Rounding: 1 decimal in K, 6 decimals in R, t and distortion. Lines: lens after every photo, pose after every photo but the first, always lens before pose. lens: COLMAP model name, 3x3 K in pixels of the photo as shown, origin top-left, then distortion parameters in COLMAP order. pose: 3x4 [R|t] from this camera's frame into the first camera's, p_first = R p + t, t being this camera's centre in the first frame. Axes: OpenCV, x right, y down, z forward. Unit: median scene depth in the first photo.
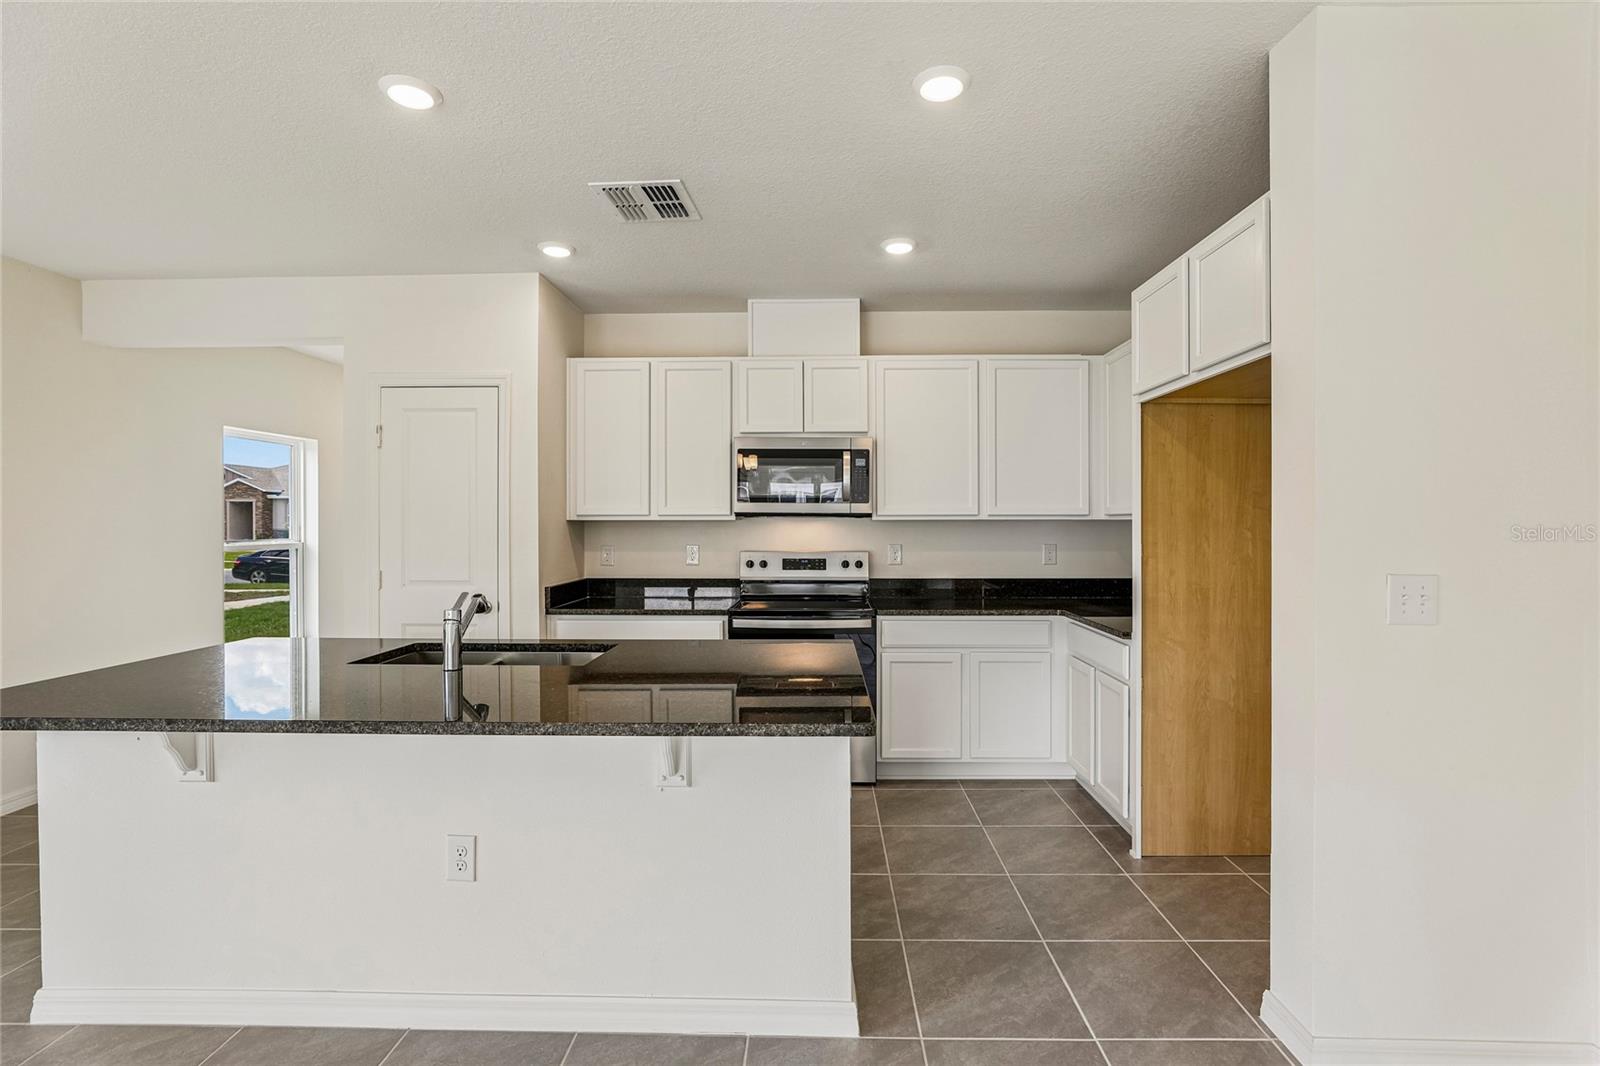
lens RADIAL K [[744.9, 0, 814.6], [0, 744.9, 522.9], [0, 0, 1]] dist [-0.018955, 0.000071]
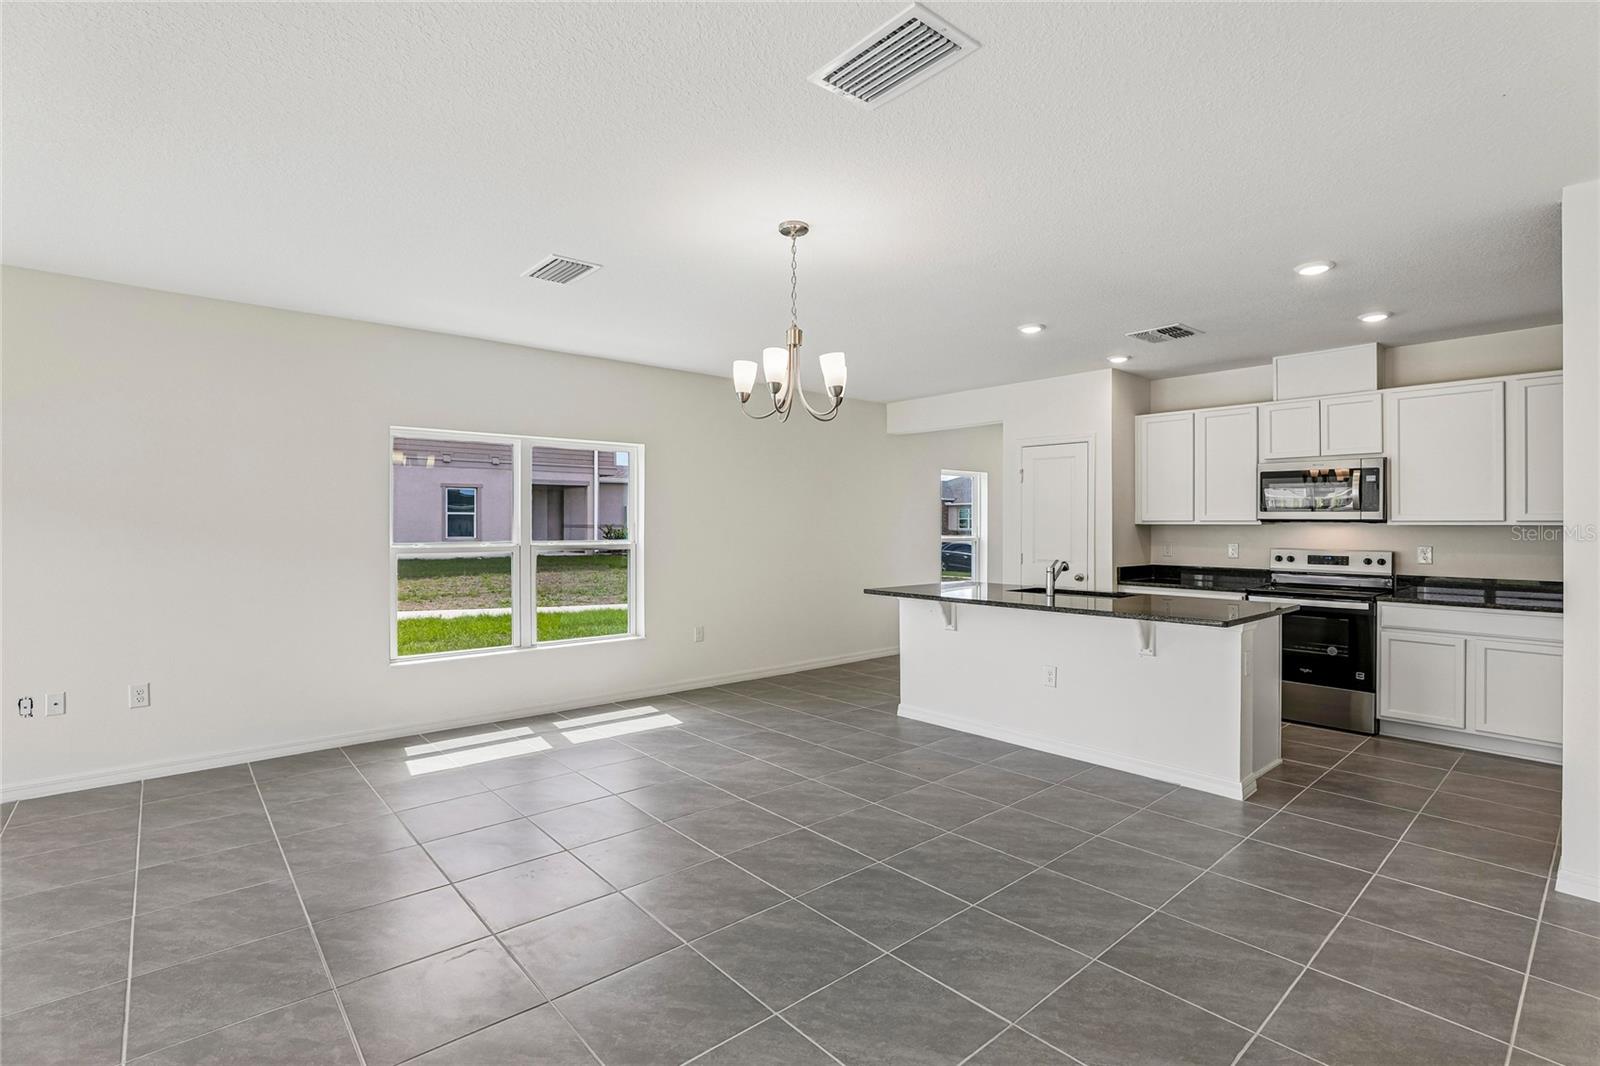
lens RADIAL K [[753.1, 0, 791.5], [0, 753.1, 525.9], [0, 0, 1]] dist [-0.020295, -0.000035]
pose [[0.670424, 0.004614, -0.741964, 0.332947], [-0.004193, 0.999988, 0.002430, -0.001262], [0.741966, 0.001482, 0.670435, -0.540332]]
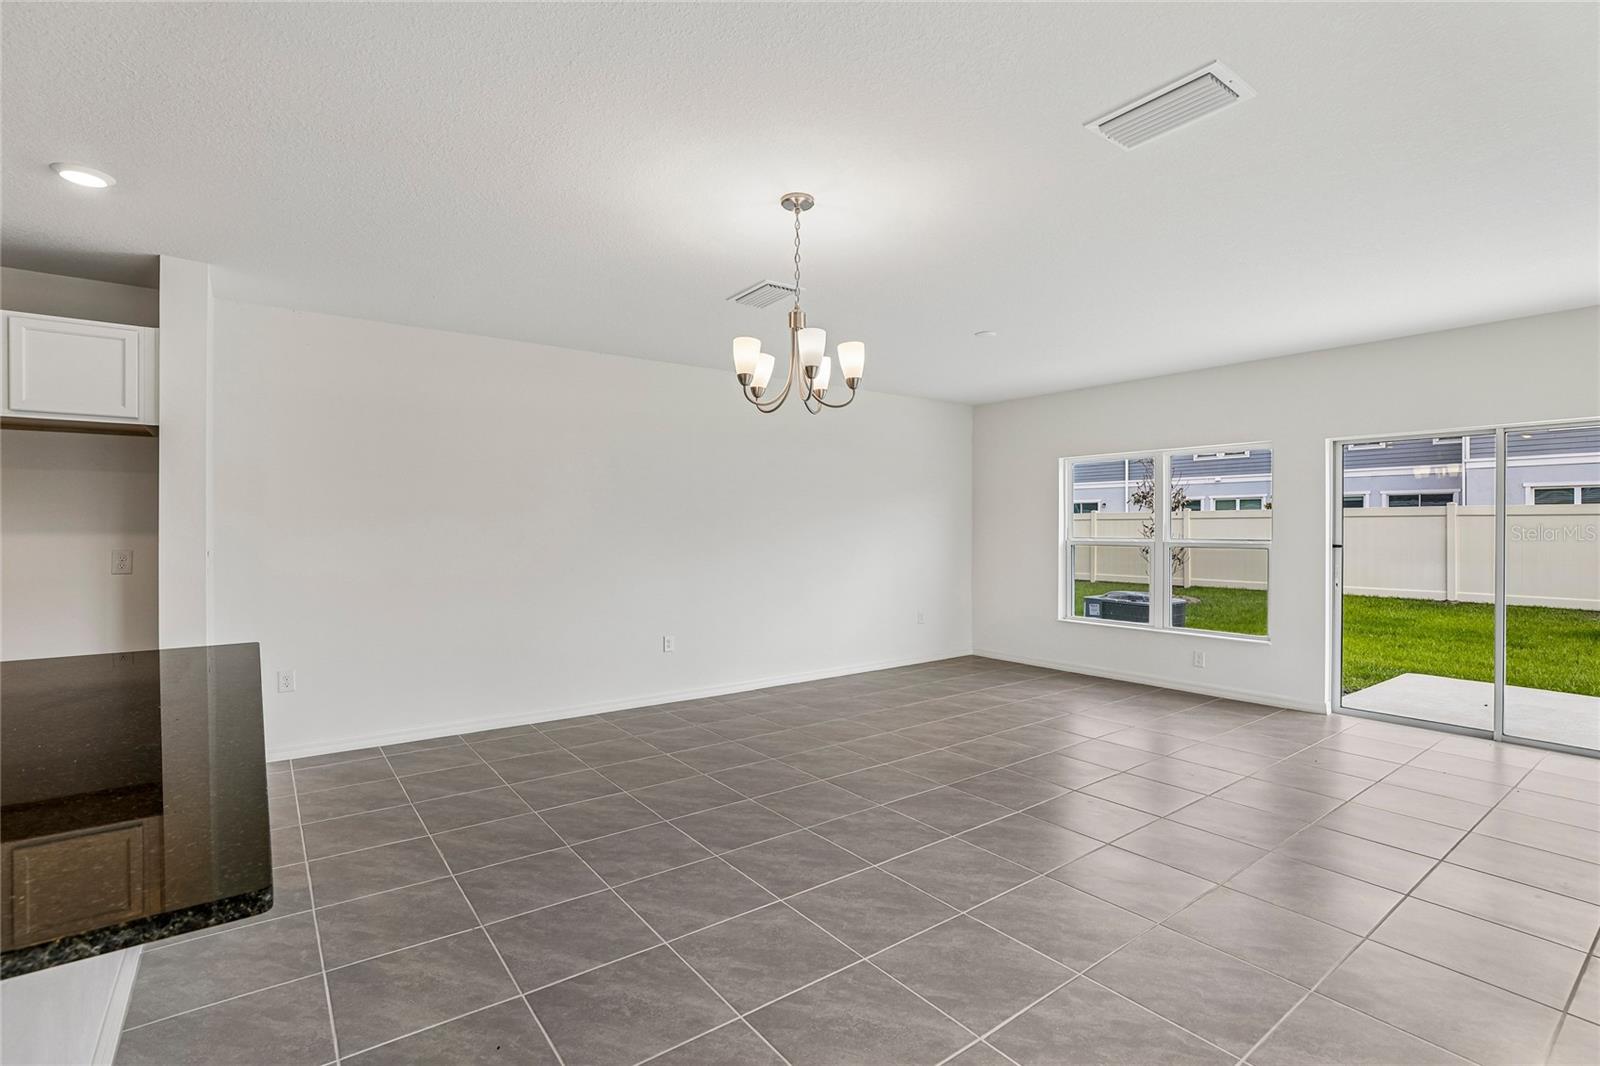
lens RADIAL K [[747.8, 0, 790.6], [0, 747.8, 526.1], [0, 0, 1]] dist [-0.007227, -0.000052]
pose [[-0.606709, 0.000914, 0.794924, -0.820175], [0.001776, 0.999998, 0.000206, 0.000971], [-0.794922, 0.001537, -0.606709, 0.434703]]
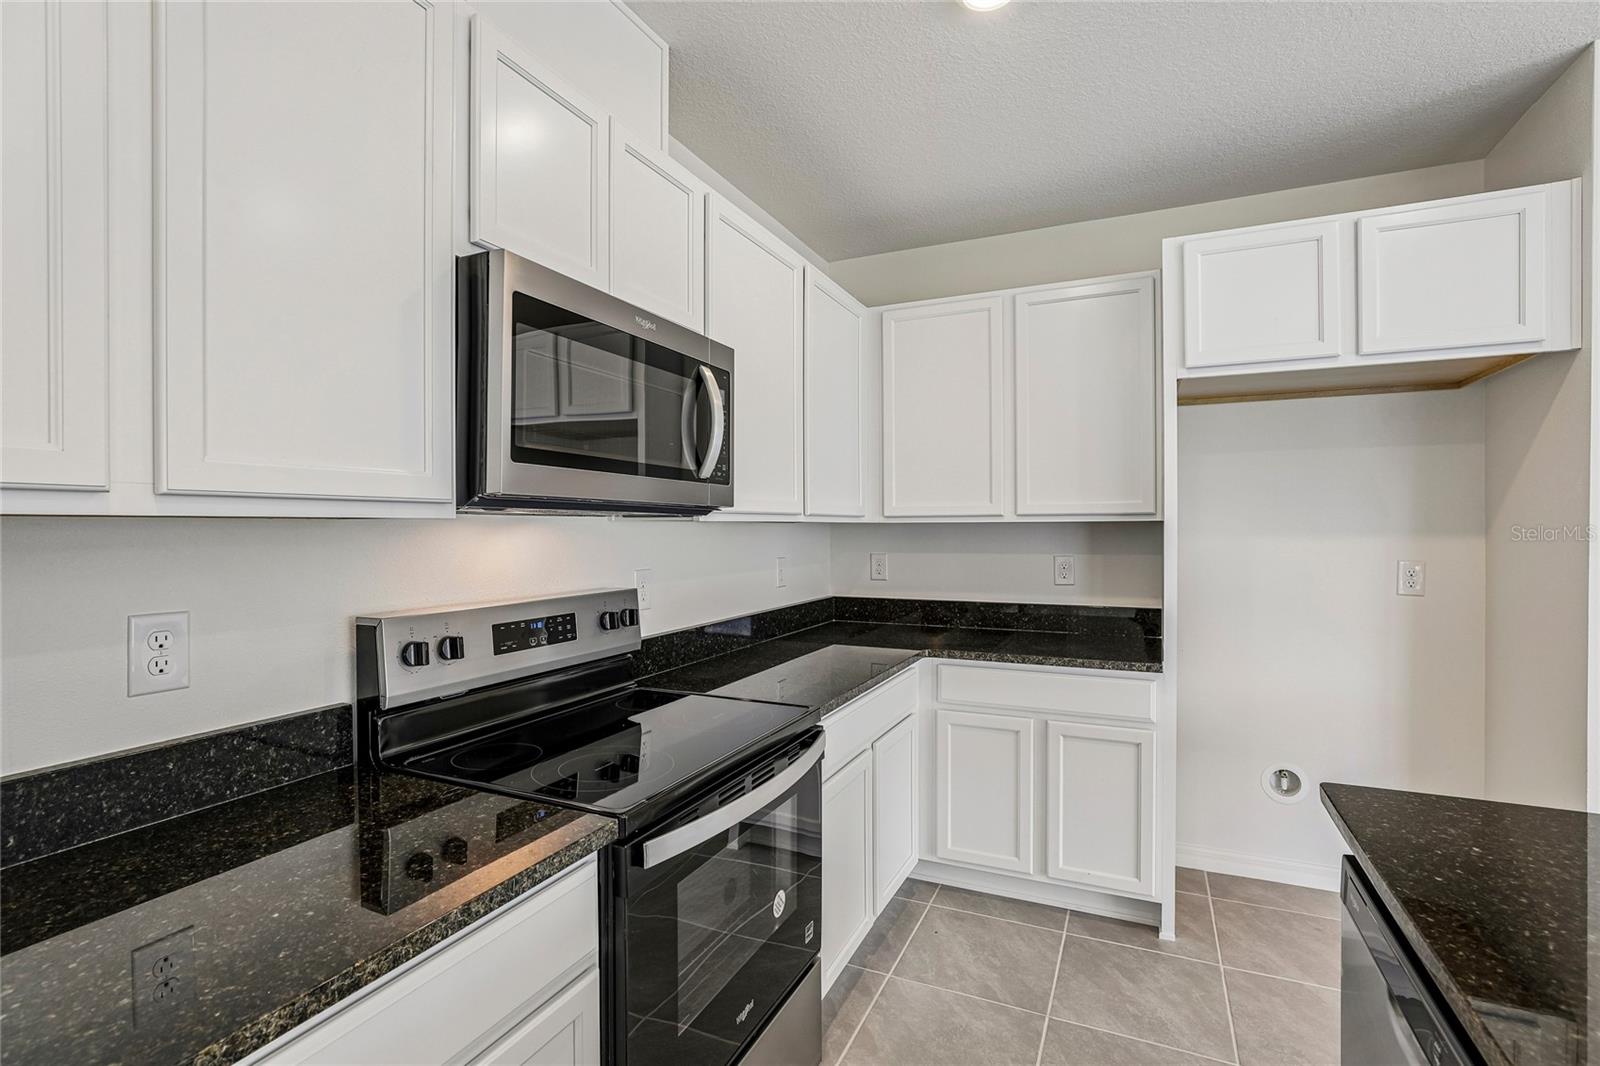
lens RADIAL K [[744.9, 0, 814.6], [0, 744.9, 522.9], [0, 0, 1]] dist [-0.018955, 0.000071]
pose [[0.390477, 0.001628, 0.920611, -0.342646], [0.002462, 0.999993, -0.002813, -0.001101], [-0.920609, 0.003365, 0.390471, 0.766916]]
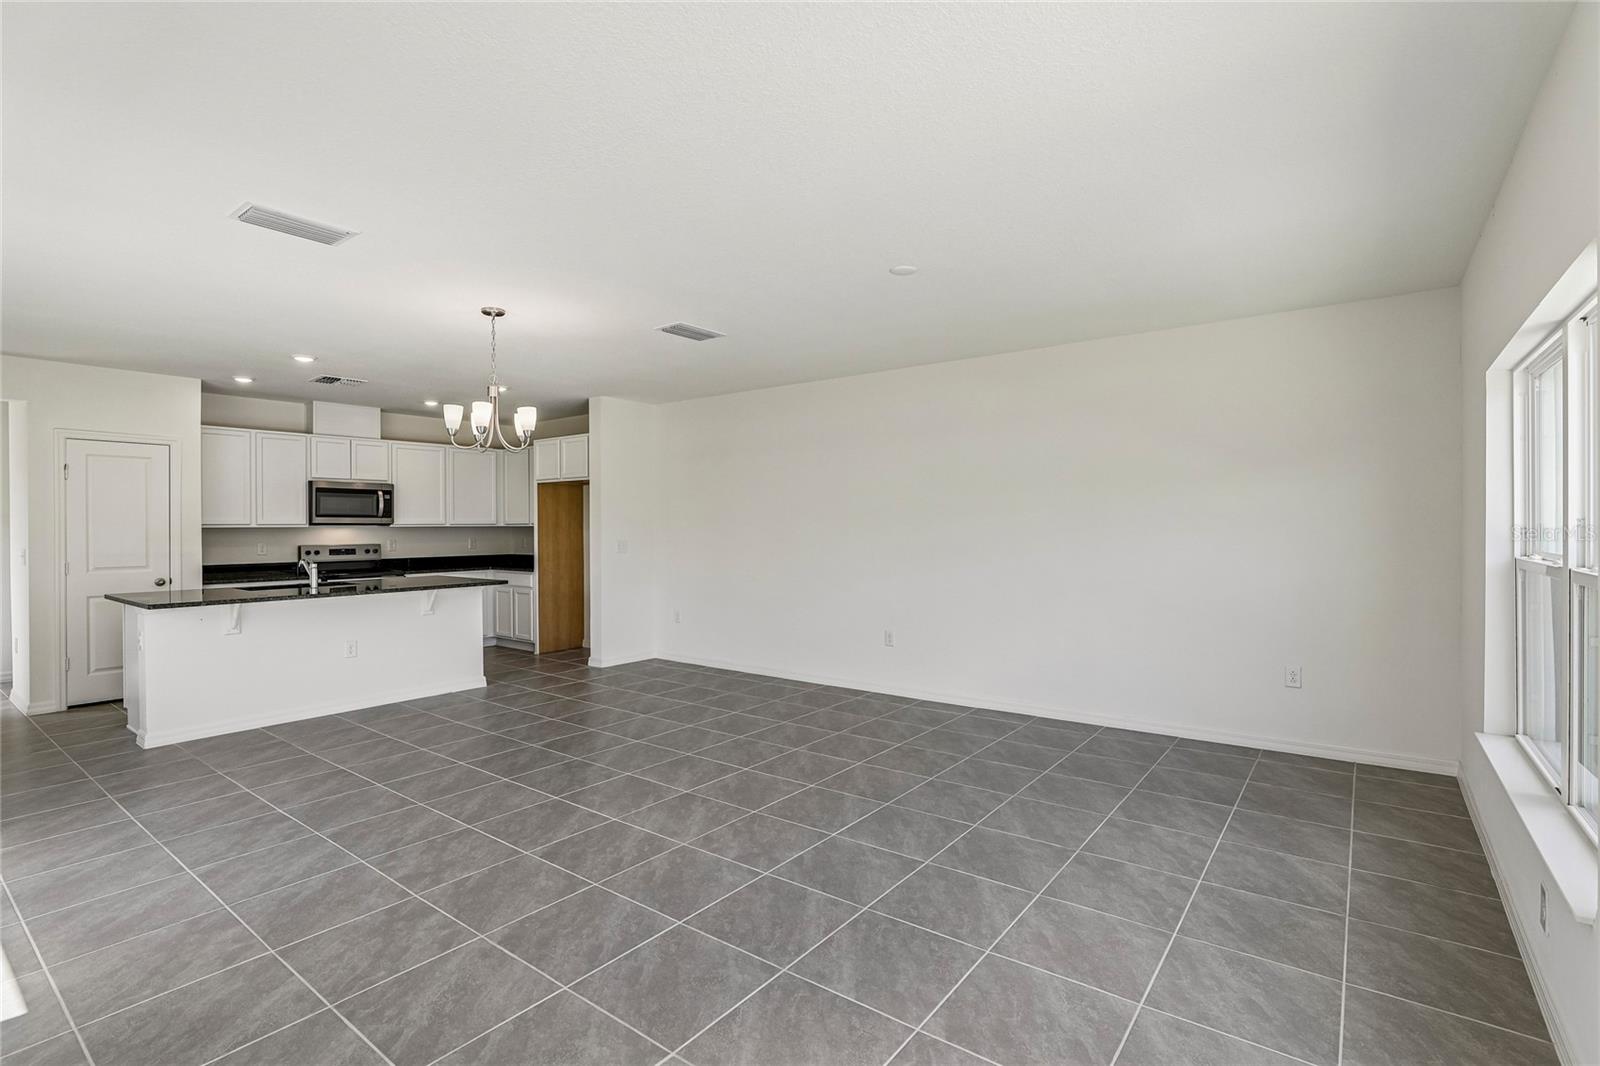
lens RADIAL K [[744.9, 0, 814.6], [0, 744.9, 522.9], [0, 0, 1]] dist [-0.018955, 0.000071]
pose [[0.580345, 0.000453, 0.814371, -0.853756], [0.003946, 0.999987, -0.003369, -0.003293], [-0.814361, 0.005169, 0.580335, -1.003006]]
